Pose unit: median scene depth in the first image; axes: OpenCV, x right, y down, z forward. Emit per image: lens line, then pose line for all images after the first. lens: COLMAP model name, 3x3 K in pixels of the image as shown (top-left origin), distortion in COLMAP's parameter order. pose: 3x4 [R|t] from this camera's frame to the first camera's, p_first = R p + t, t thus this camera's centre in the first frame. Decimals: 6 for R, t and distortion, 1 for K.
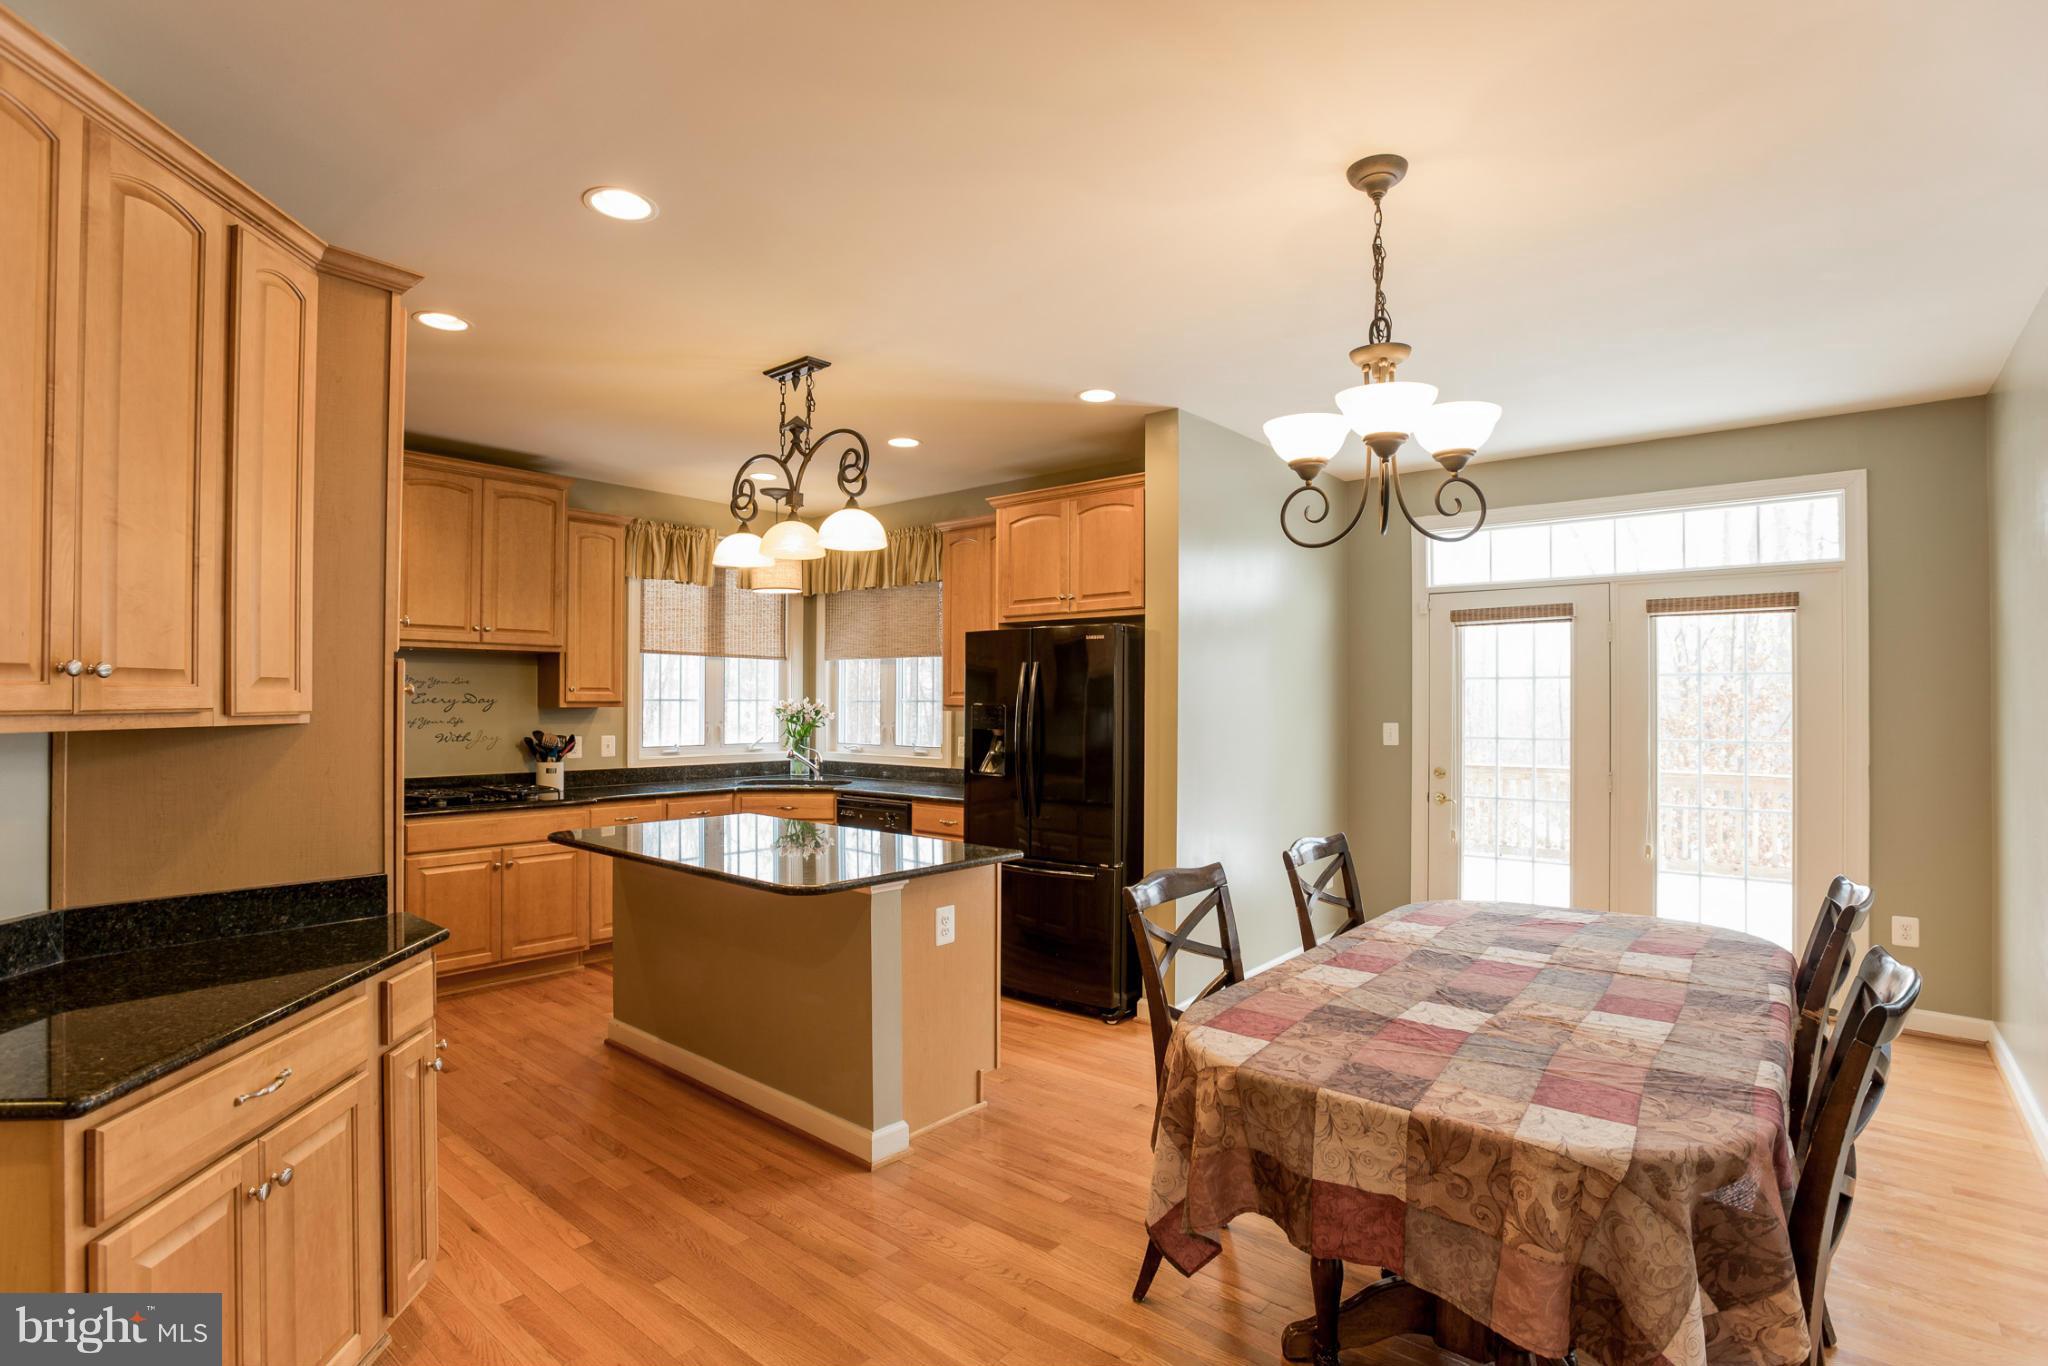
lens RADIAL K [[999.6, 0, 1027.6], [0, 999.6, 687.6], [0, 0, 1]] dist [-0.043465, 0.001535]
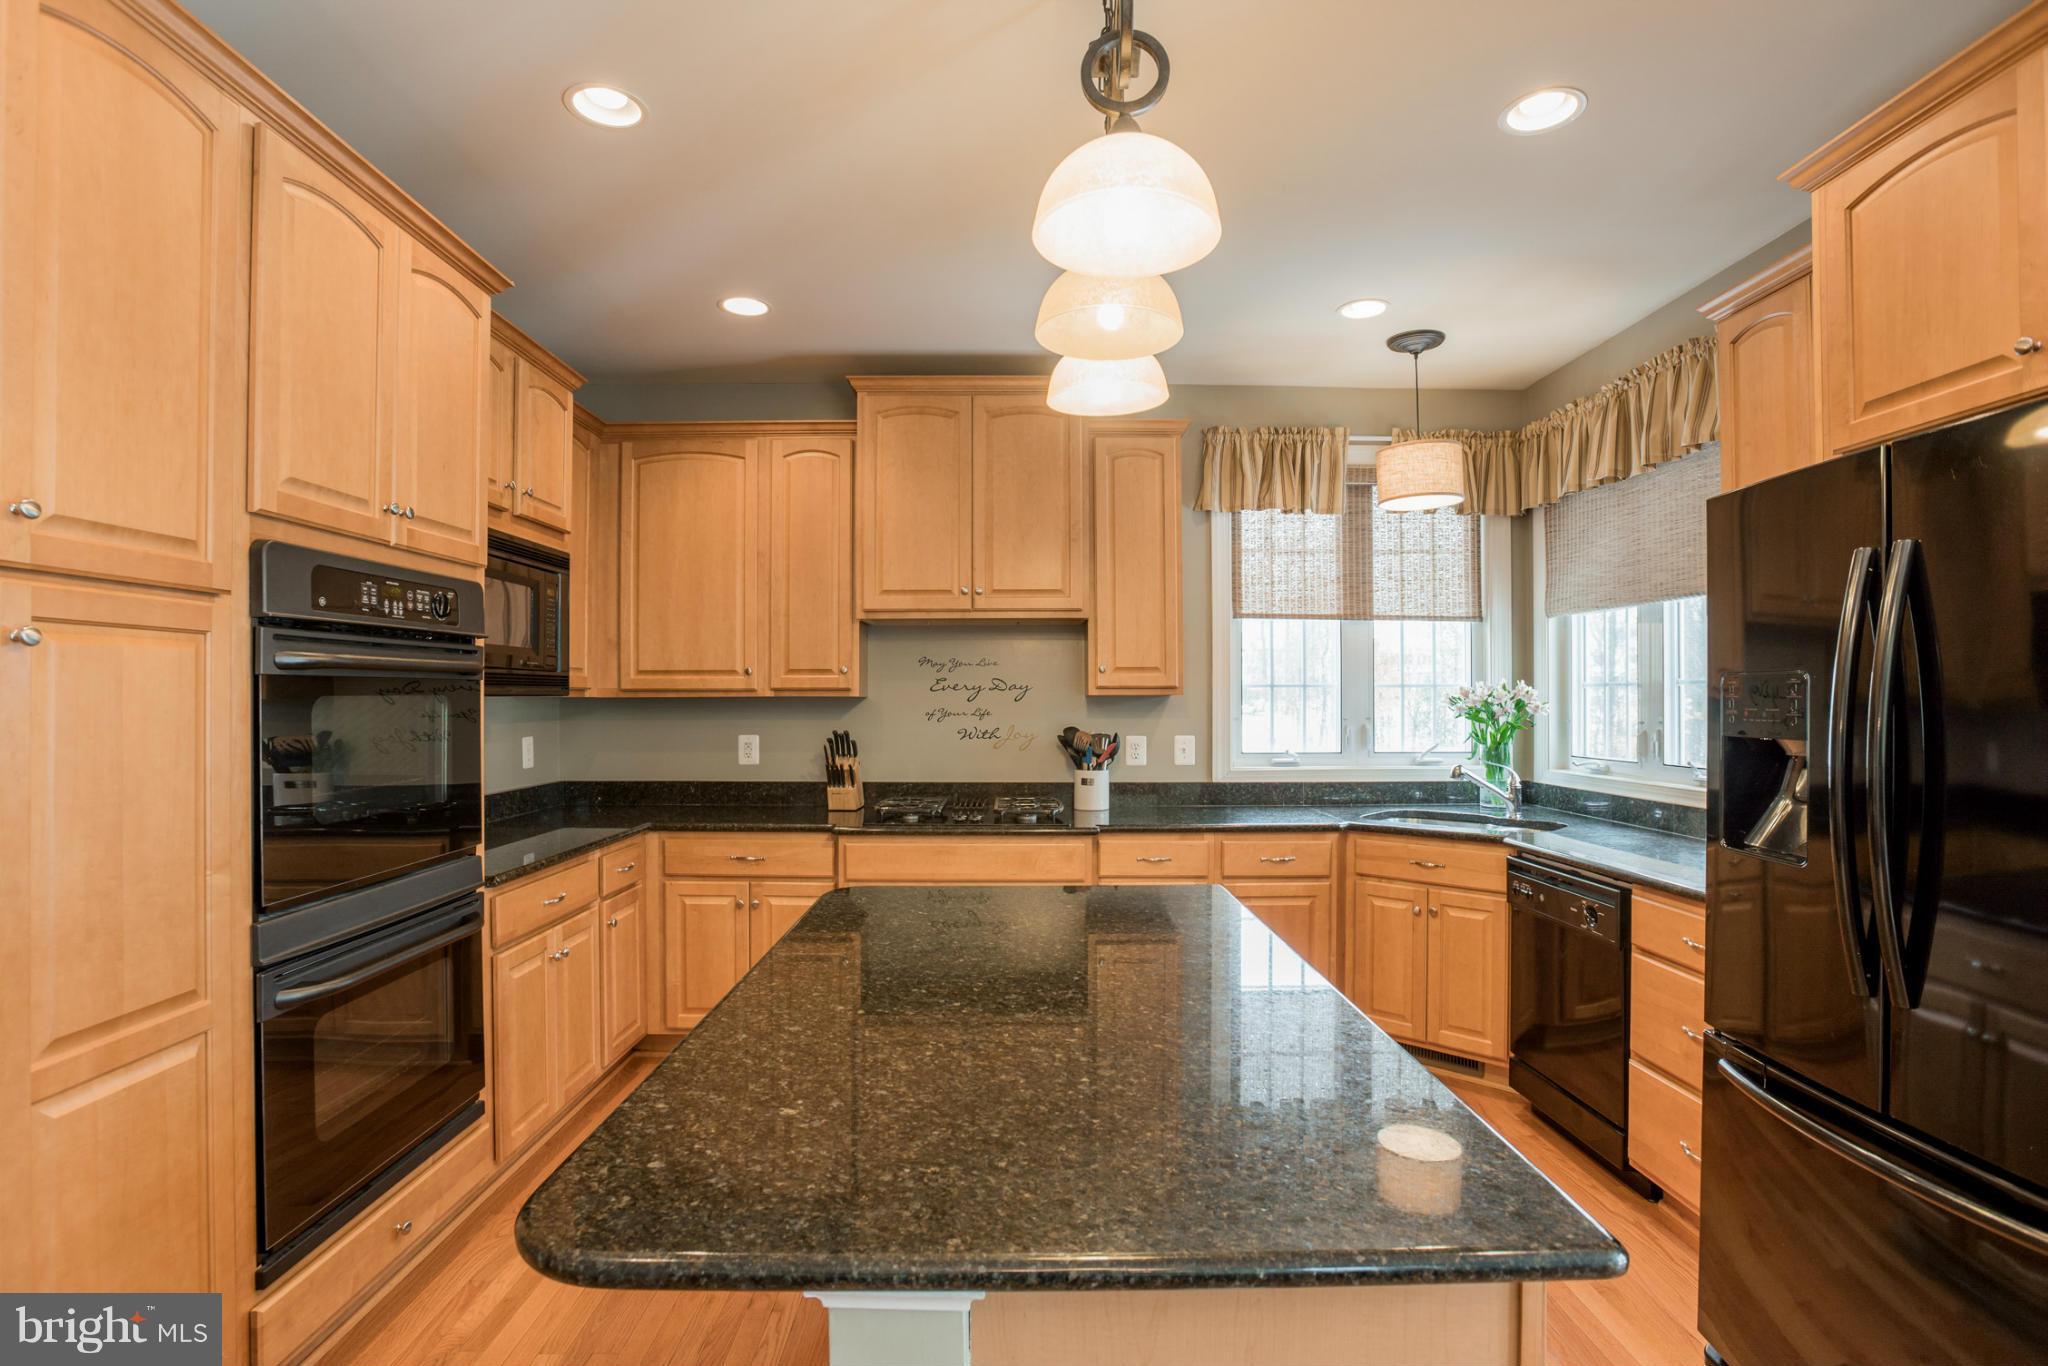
lens RADIAL K [[999.6, 0, 1022.6], [0, 999.6, 687.9], [0, 0, 1]] dist [-0.043465, 0.001535]
pose [[0.657197, -0.013707, -0.753594, 0.042780], [0.015190, 0.999872, -0.004940, 0.015541], [0.753566, -0.008201, 0.657321, 0.425091]]
